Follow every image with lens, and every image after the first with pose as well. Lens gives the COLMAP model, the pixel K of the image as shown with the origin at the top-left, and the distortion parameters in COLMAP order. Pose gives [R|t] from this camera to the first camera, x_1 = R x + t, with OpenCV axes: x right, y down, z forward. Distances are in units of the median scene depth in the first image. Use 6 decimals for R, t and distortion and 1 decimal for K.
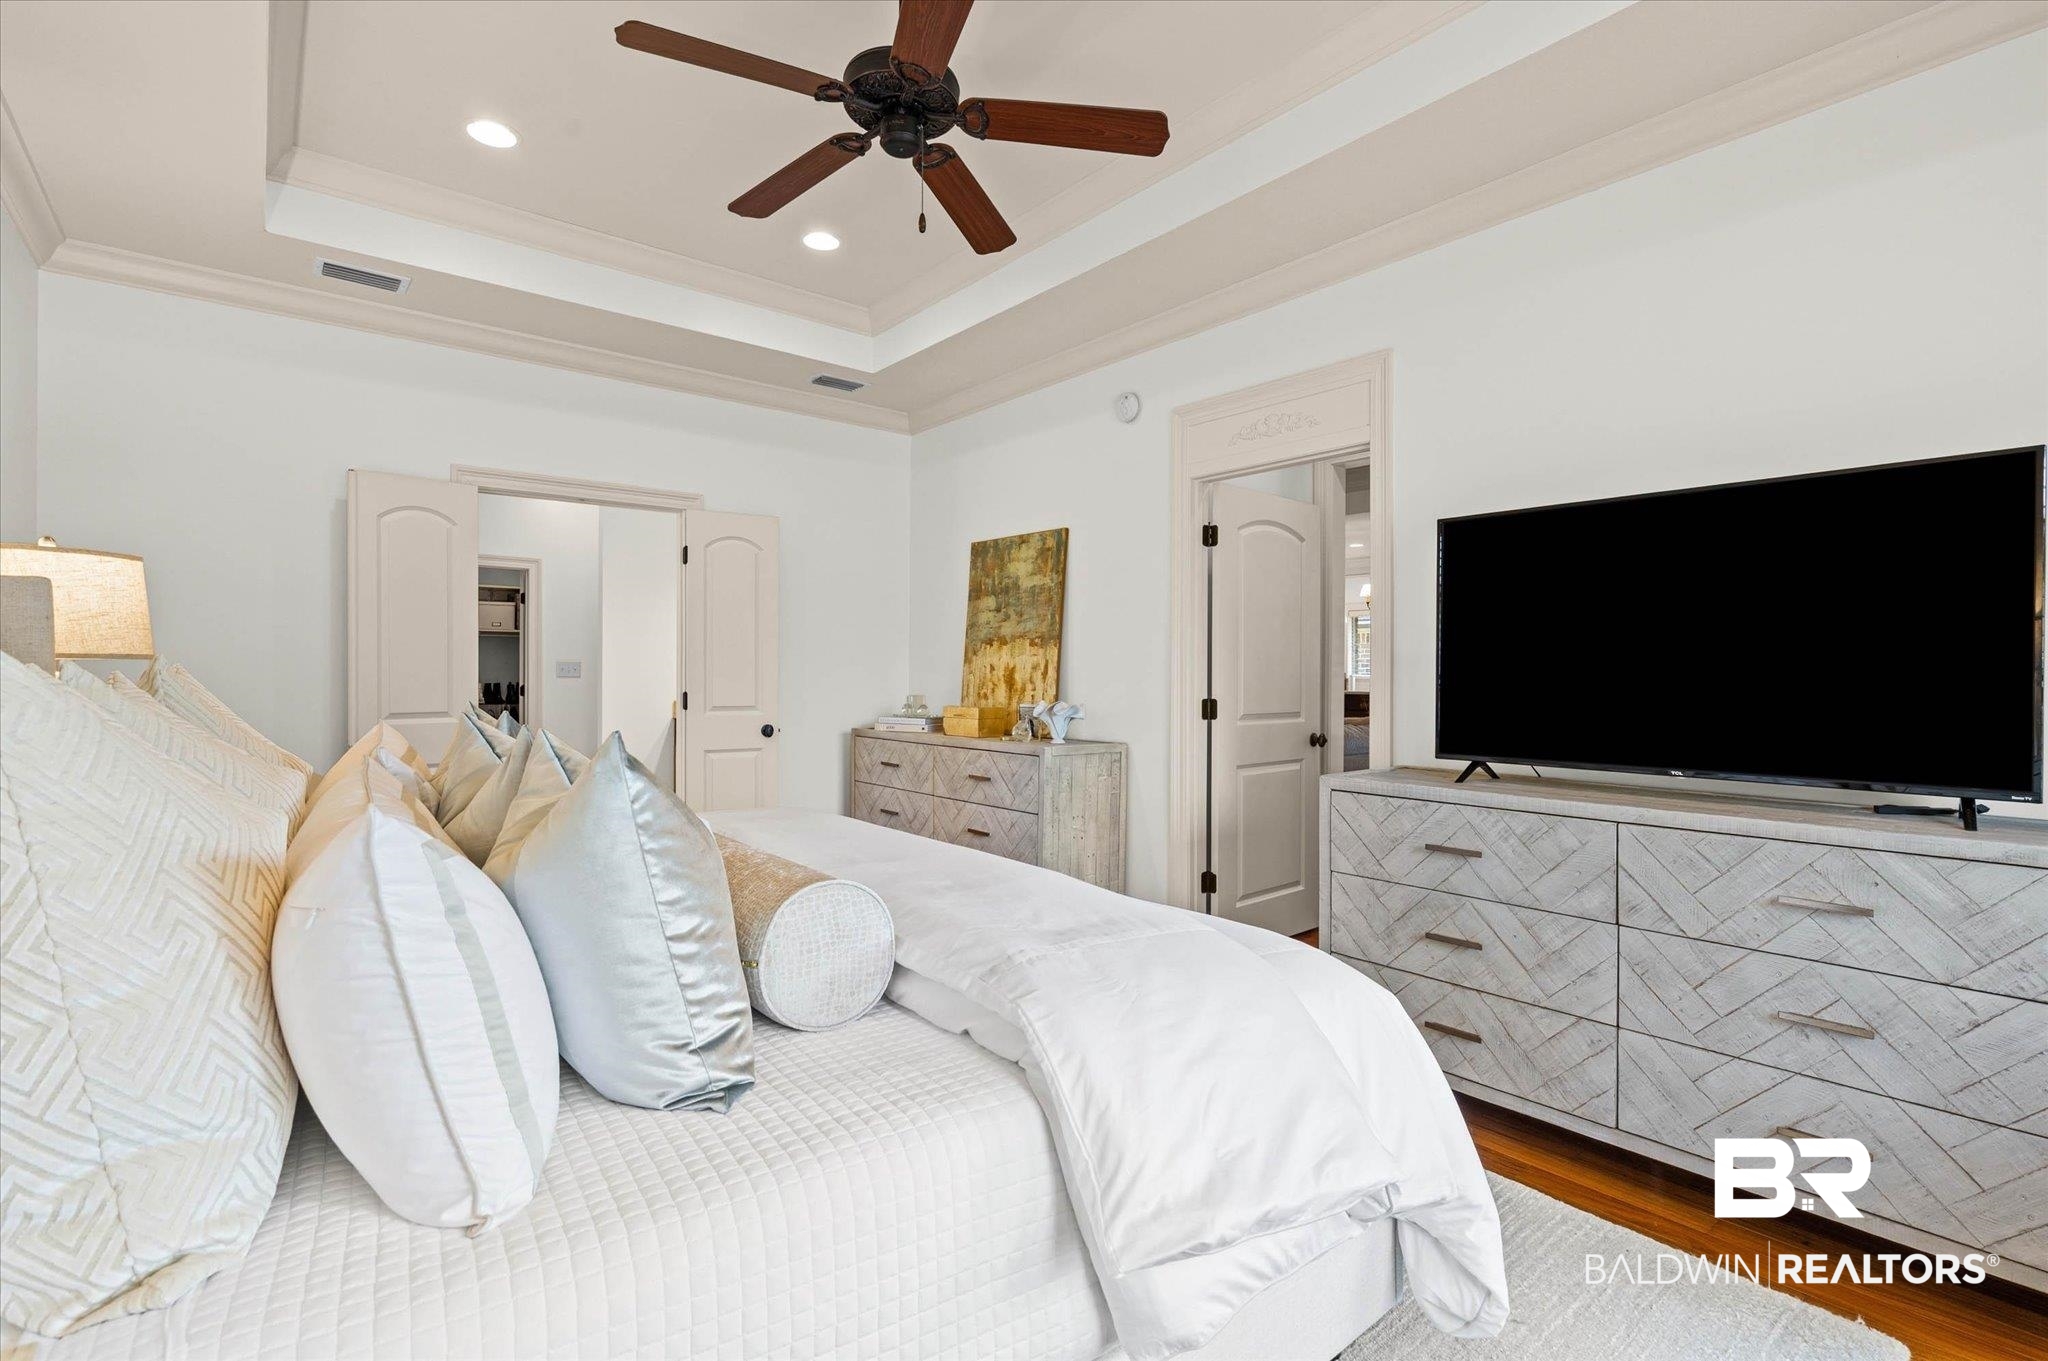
lens RADIAL K [[942.1, 0, 1014.1], [0, 942.1, 676.3], [0, 0, 1]] dist [-0.002253, 0.001520]
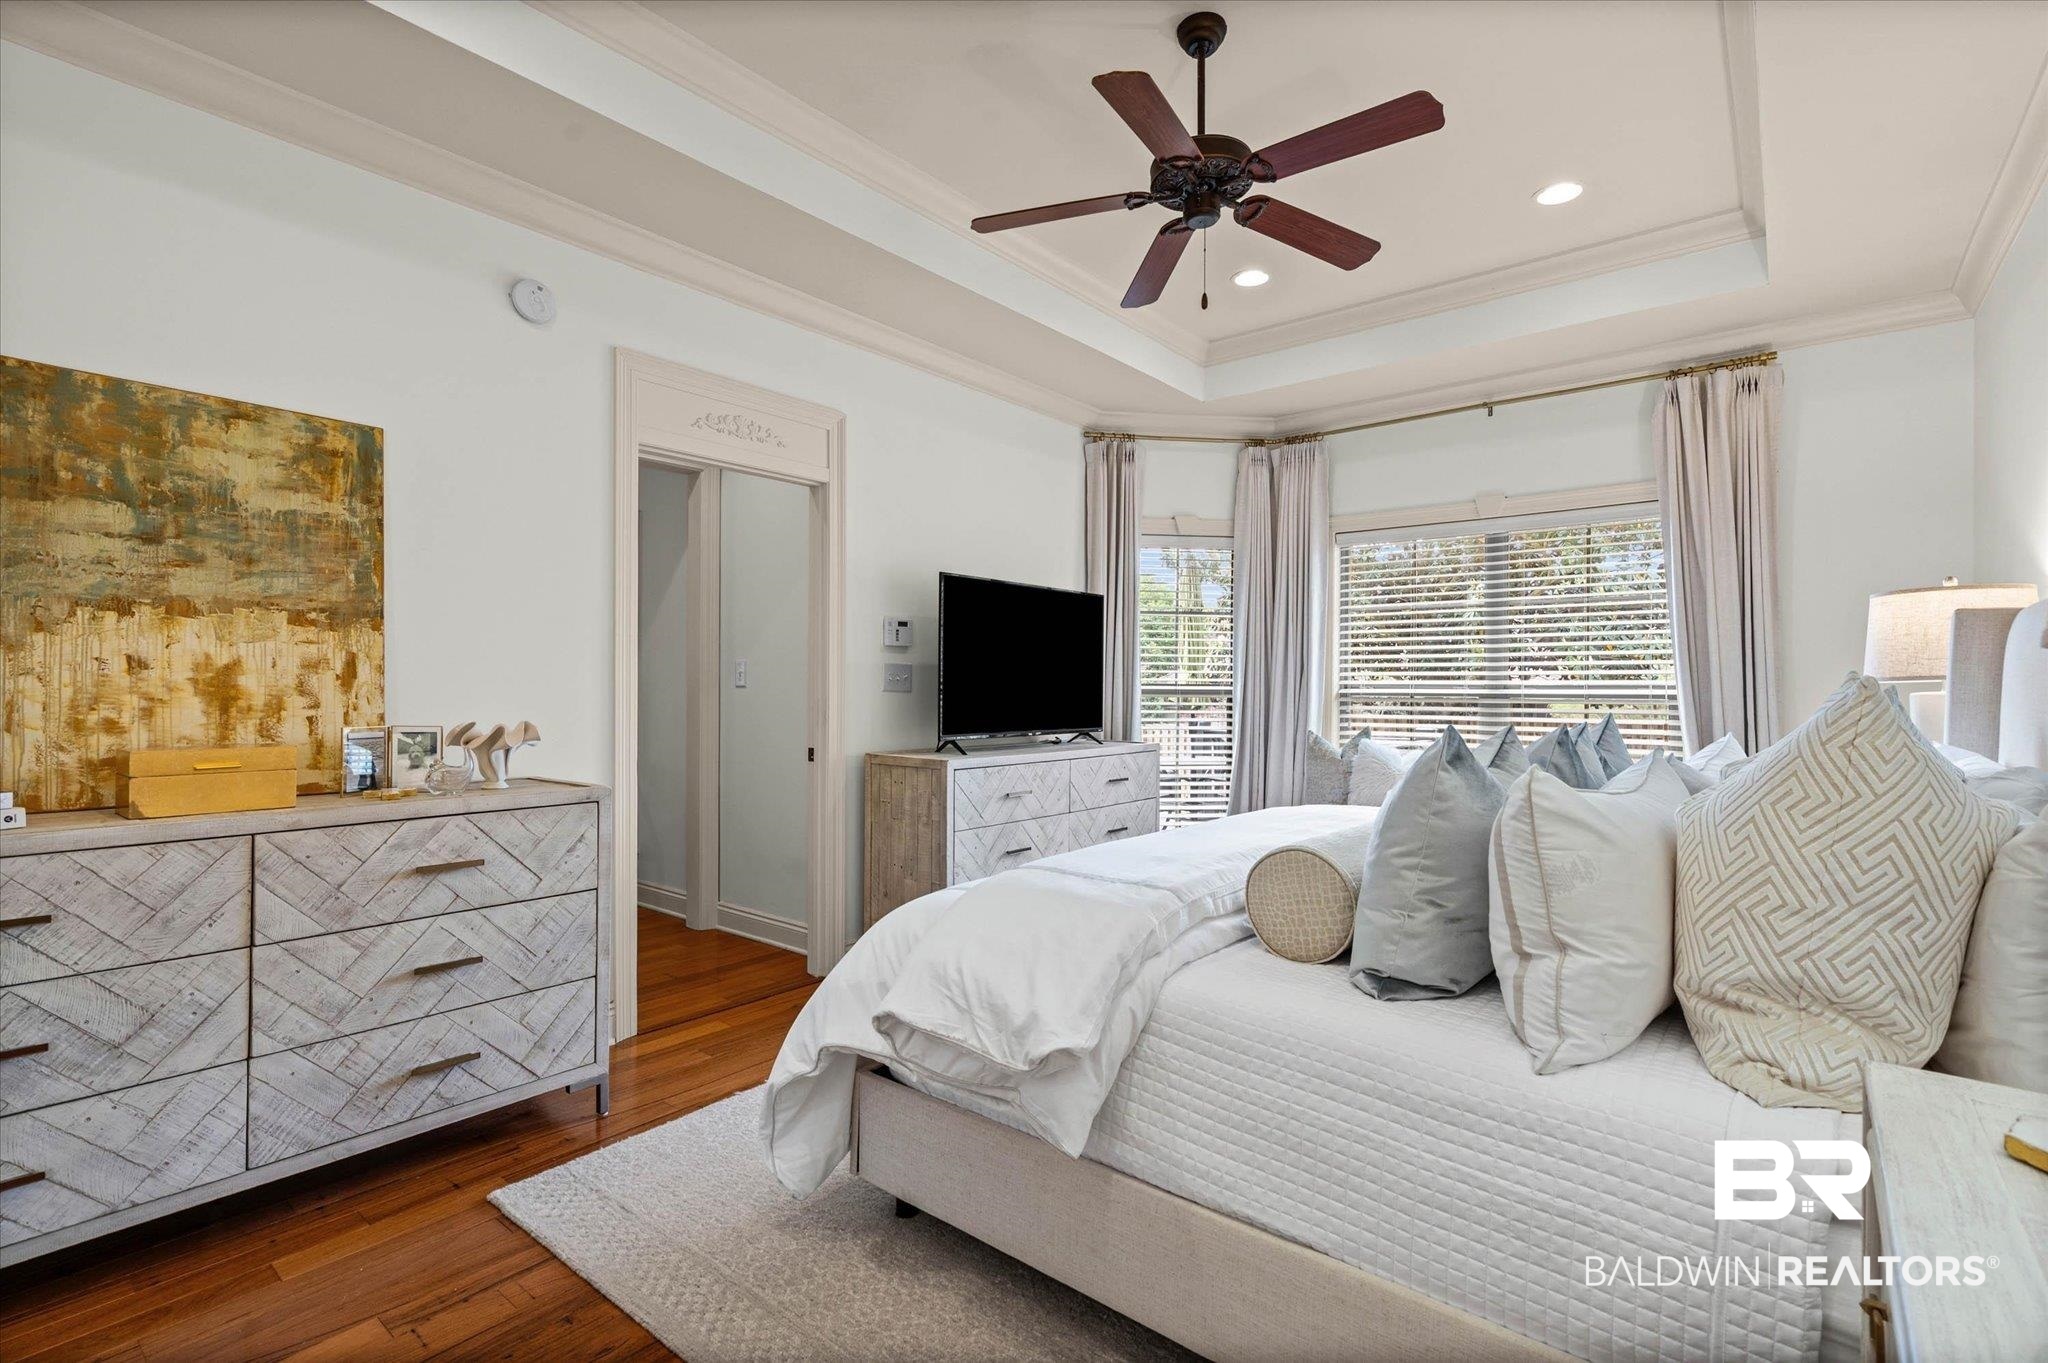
lens RADIAL K [[942.1, 0, 1013.3], [0, 942.1, 679.9], [0, 0, 1]] dist [-0.002253, 0.001520]
pose [[-0.193830, -0.001647, 0.981034, -0.581289], [-0.005662, 0.999984, 0.000560, -0.003786], [-0.981019, -0.005446, -0.193837, 0.707404]]
